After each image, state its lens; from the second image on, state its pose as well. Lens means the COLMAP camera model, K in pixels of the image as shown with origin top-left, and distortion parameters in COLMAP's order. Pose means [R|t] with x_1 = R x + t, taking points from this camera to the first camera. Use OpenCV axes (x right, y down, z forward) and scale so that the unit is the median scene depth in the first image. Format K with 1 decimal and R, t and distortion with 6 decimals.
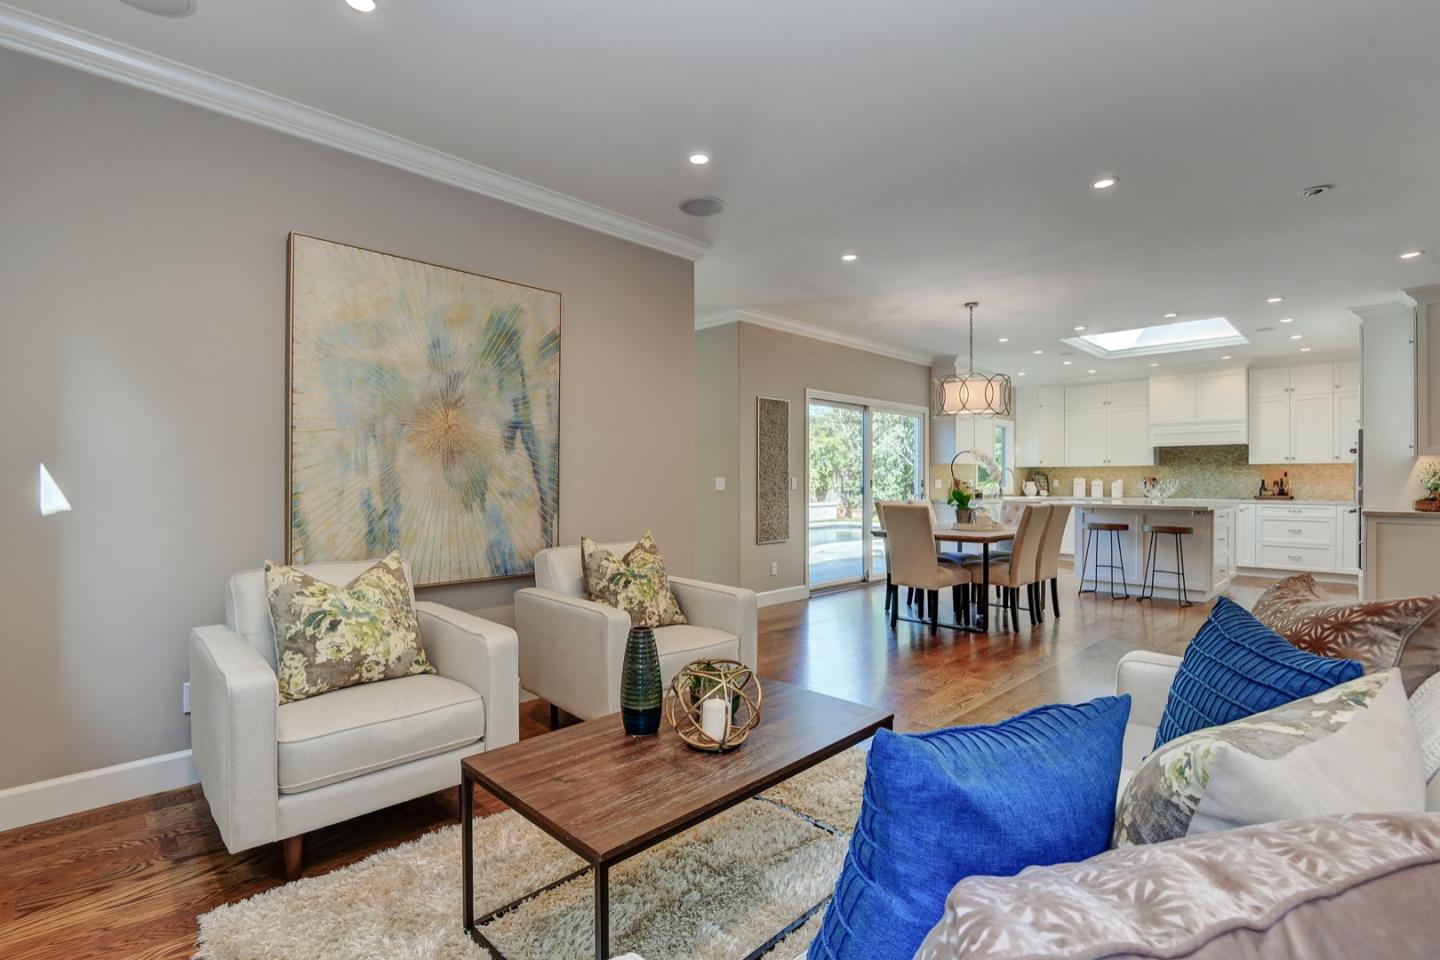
lens RADIAL K [[662.9, 0, 718.5], [0, 662.9, 482.4], [0, 0, 1]] dist [-0.014998, -0.000732]
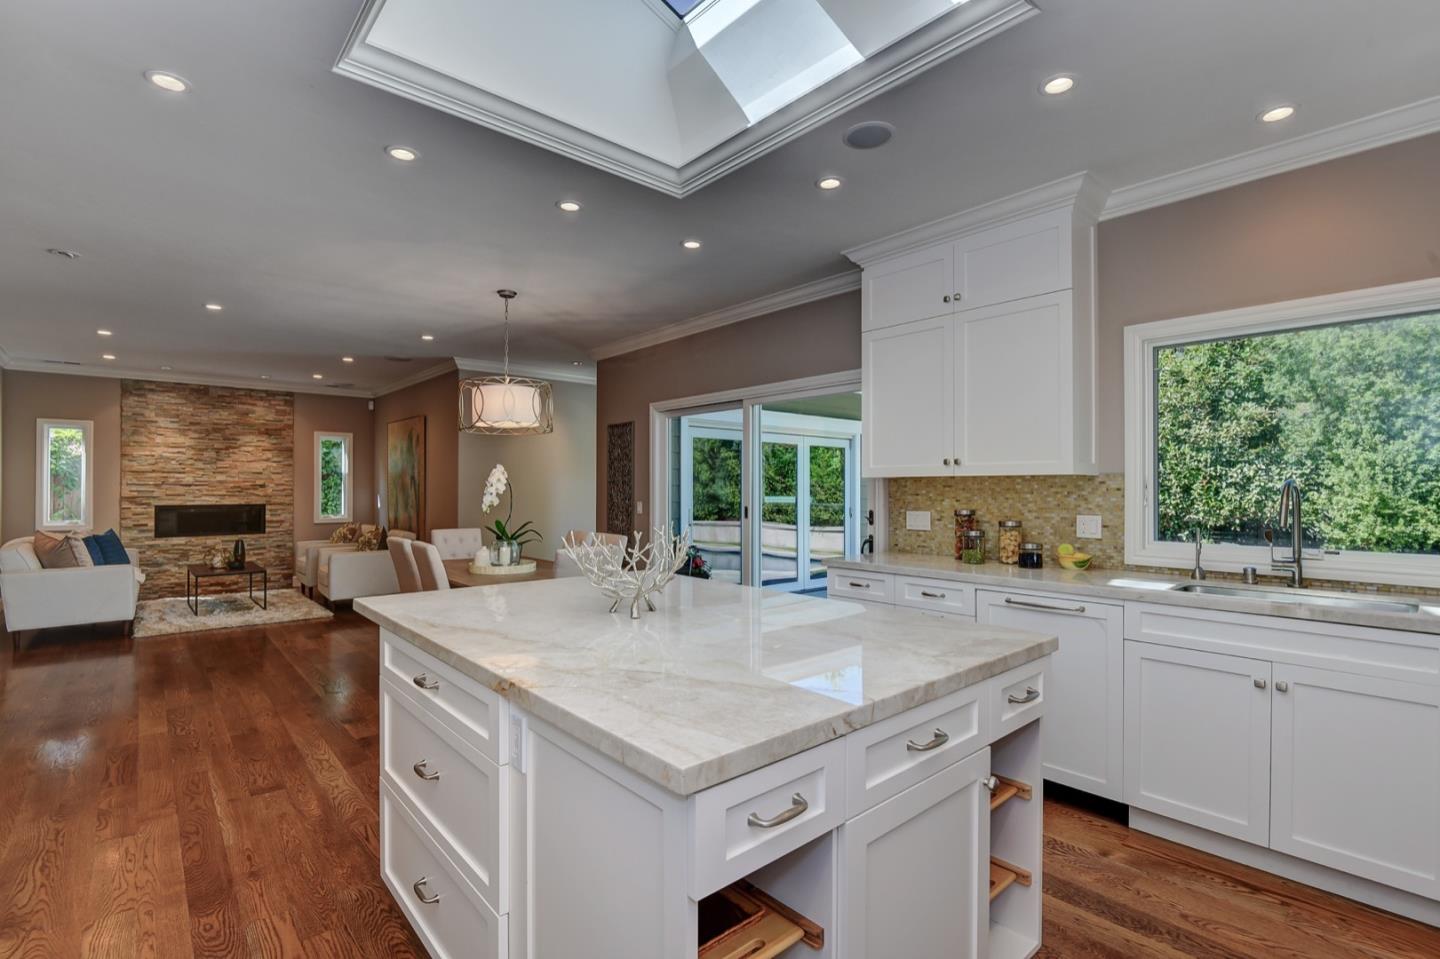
lens RADIAL K [[662.9, 0, 718.5], [0, 662.9, 481.9], [0, 0, 1]] dist [-0.014998, -0.000732]
pose [[-0.047826, -0.011398, -0.998791, 1.938074], [-0.004109, 0.999929, -0.011215, -0.047346], [0.998847, 0.003568, -0.047869, 2.141452]]
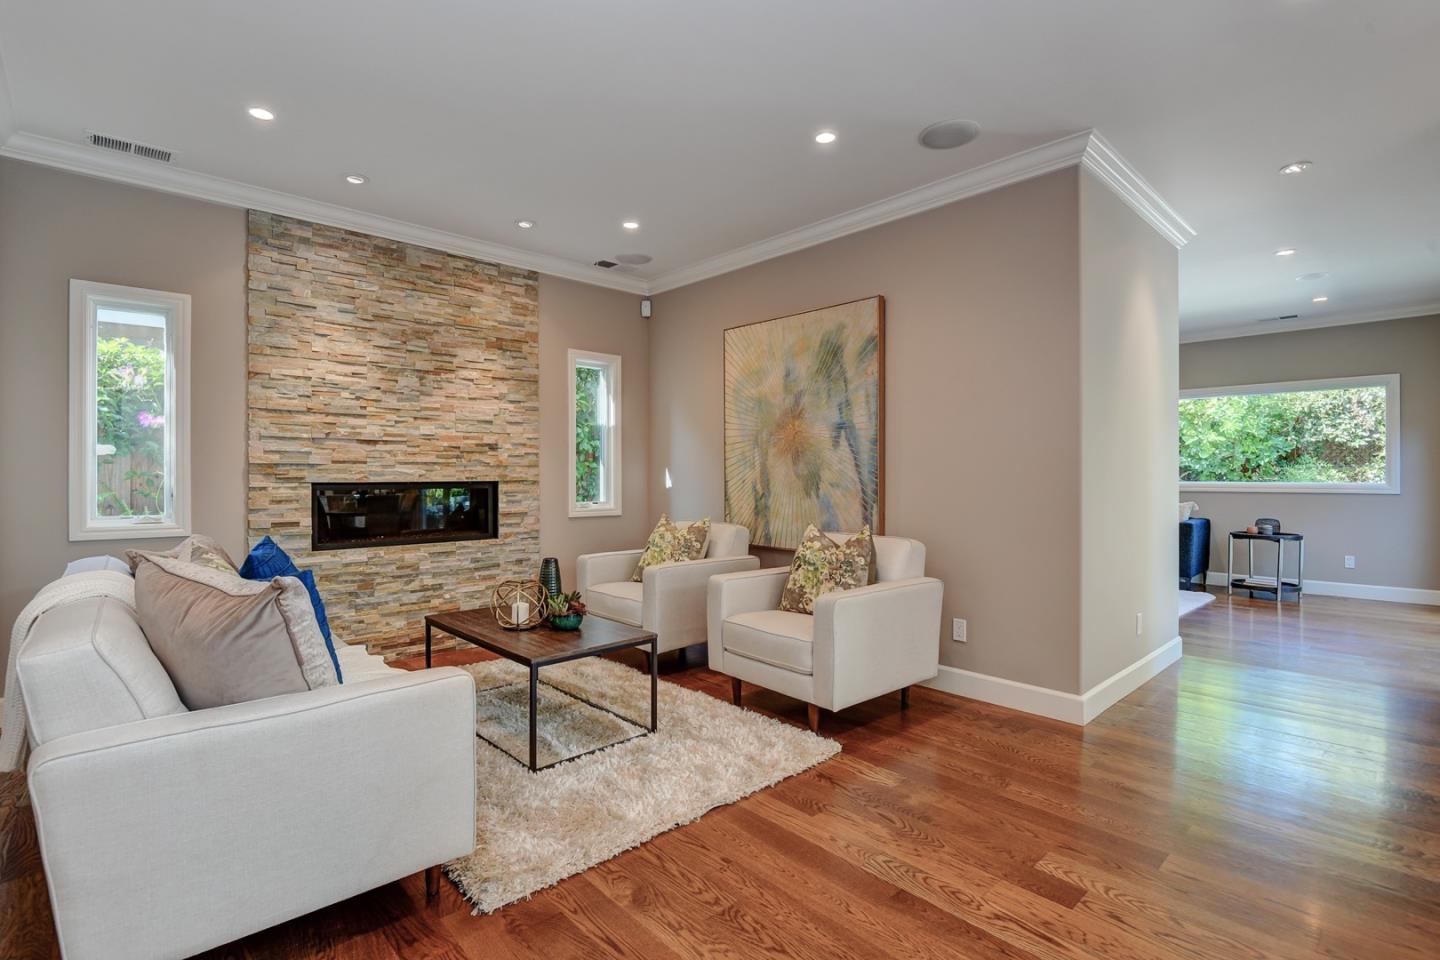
lens RADIAL K [[671.8, 0, 711.9], [0, 671.8, 476.1], [0, 0, 1]] dist [-0.009462, -0.000527]
pose [[-0.029766, -0.001475, -0.999556, 0.858817], [-0.003621, 0.999993, -0.001367, 0.004554], [0.999550, 0.003578, -0.029771, 0.786191]]
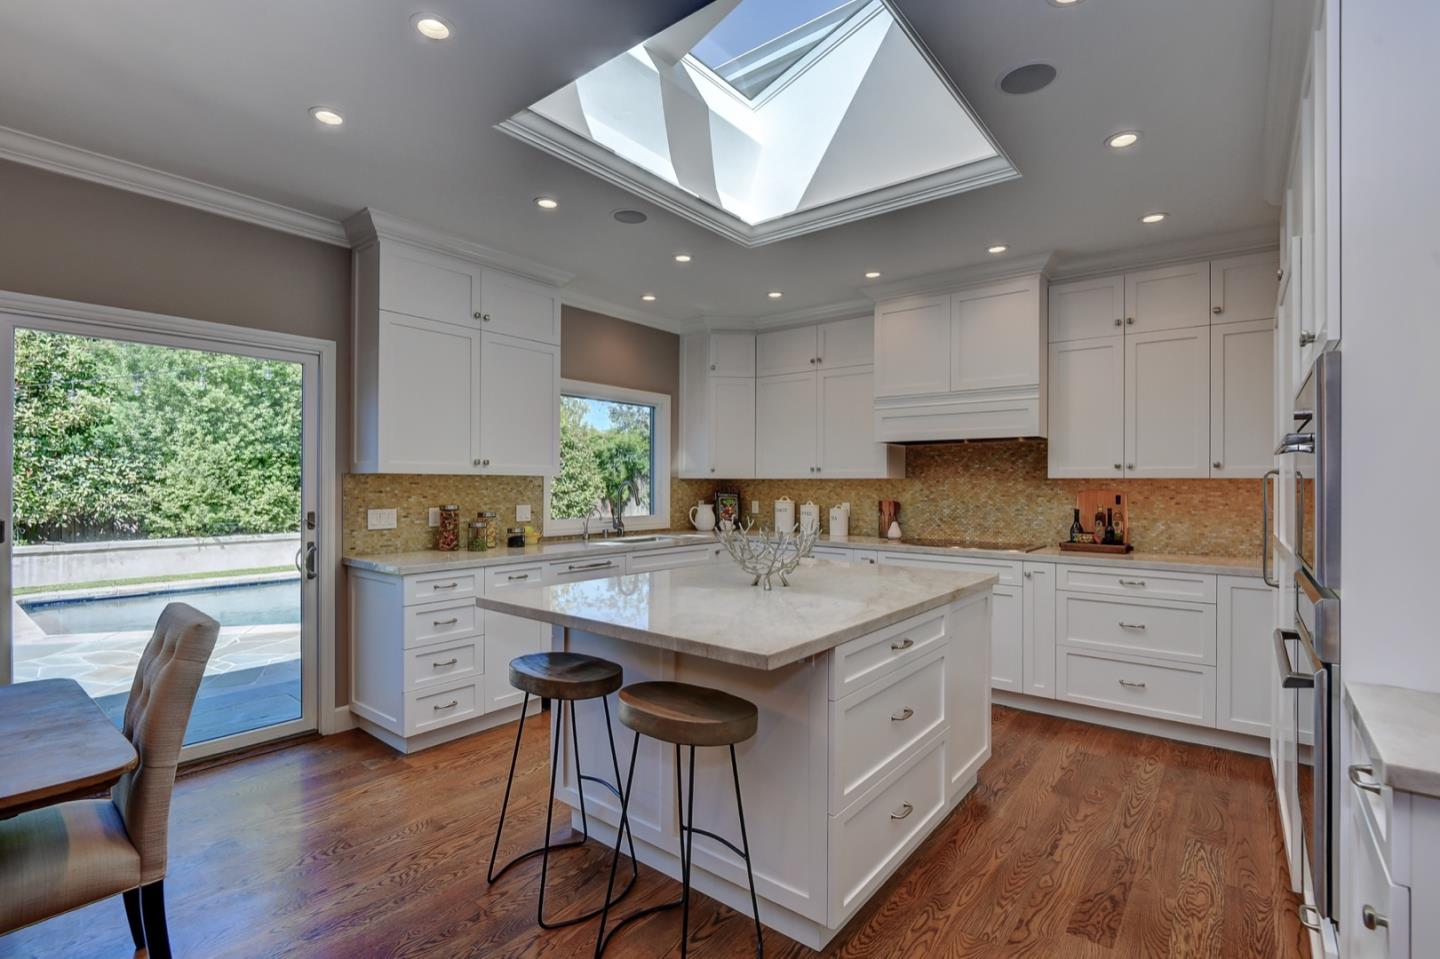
lens RADIAL K [[662.9, 0, 718.5], [0, 662.9, 481.9], [0, 0, 1]] dist [-0.014998, -0.000732]
pose [[0.992175, 0.003164, 0.124814, 1.207095], [-0.002570, 0.999985, -0.004921, -0.052072], [-0.124827, 0.004562, 0.992168, 1.305504]]
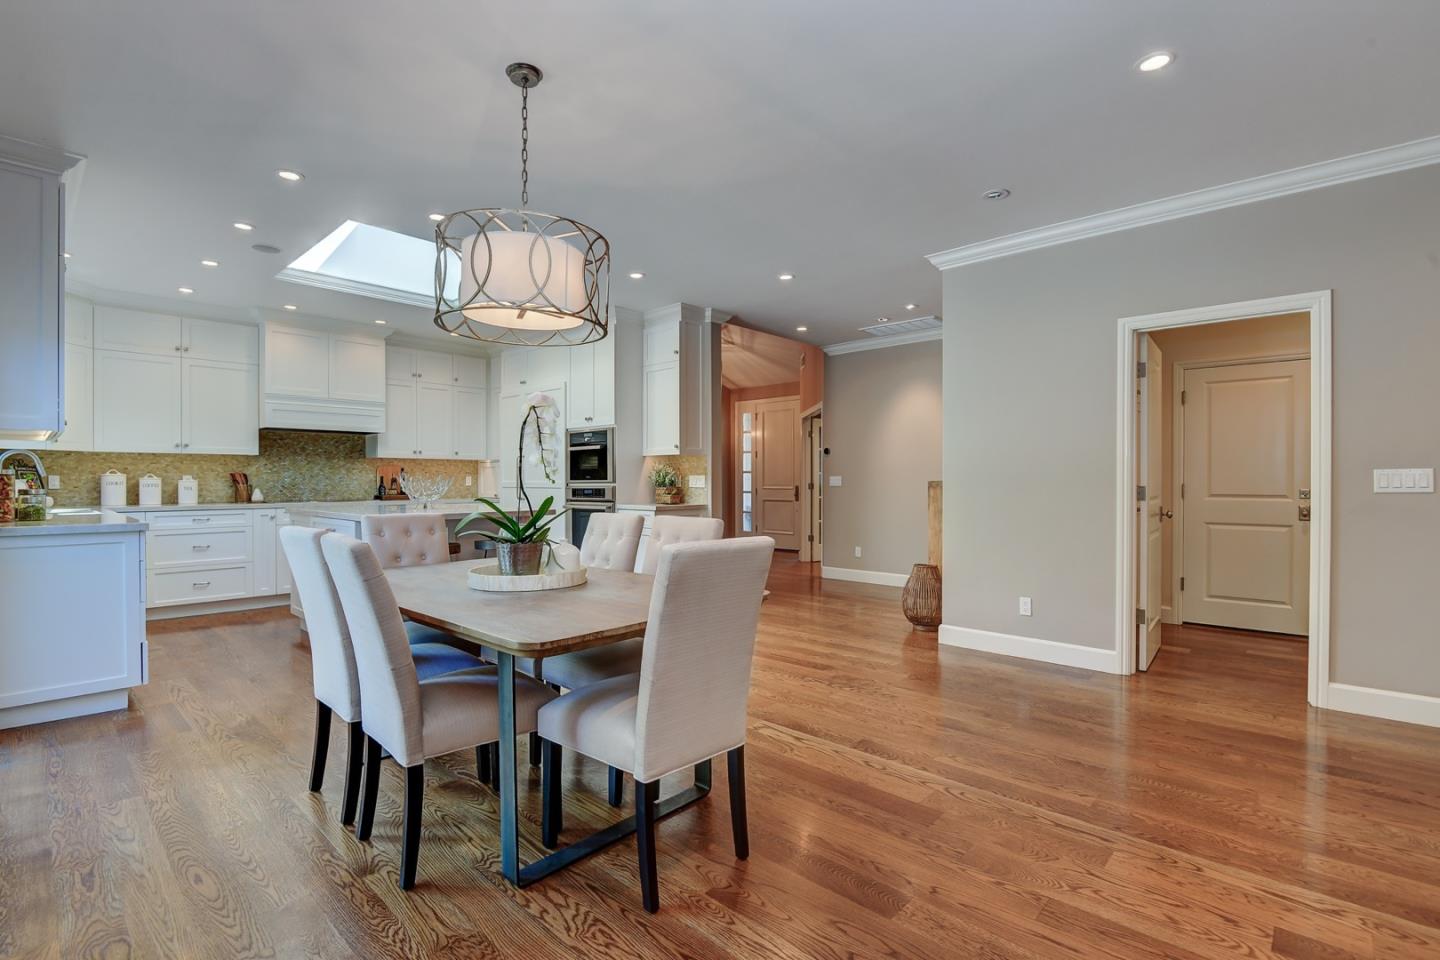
lens RADIAL K [[674.5, 0, 720.0], [0, 674.5, 480.0], [0, 0, 1]] dist [-0.016409, -0.000649]
pose [[-0.053387, -0.002772, 0.998570, -0.116249], [0.004547, 0.999985, 0.003019, -0.000422], [-0.998564, 0.004702, -0.053374, 1.475724]]
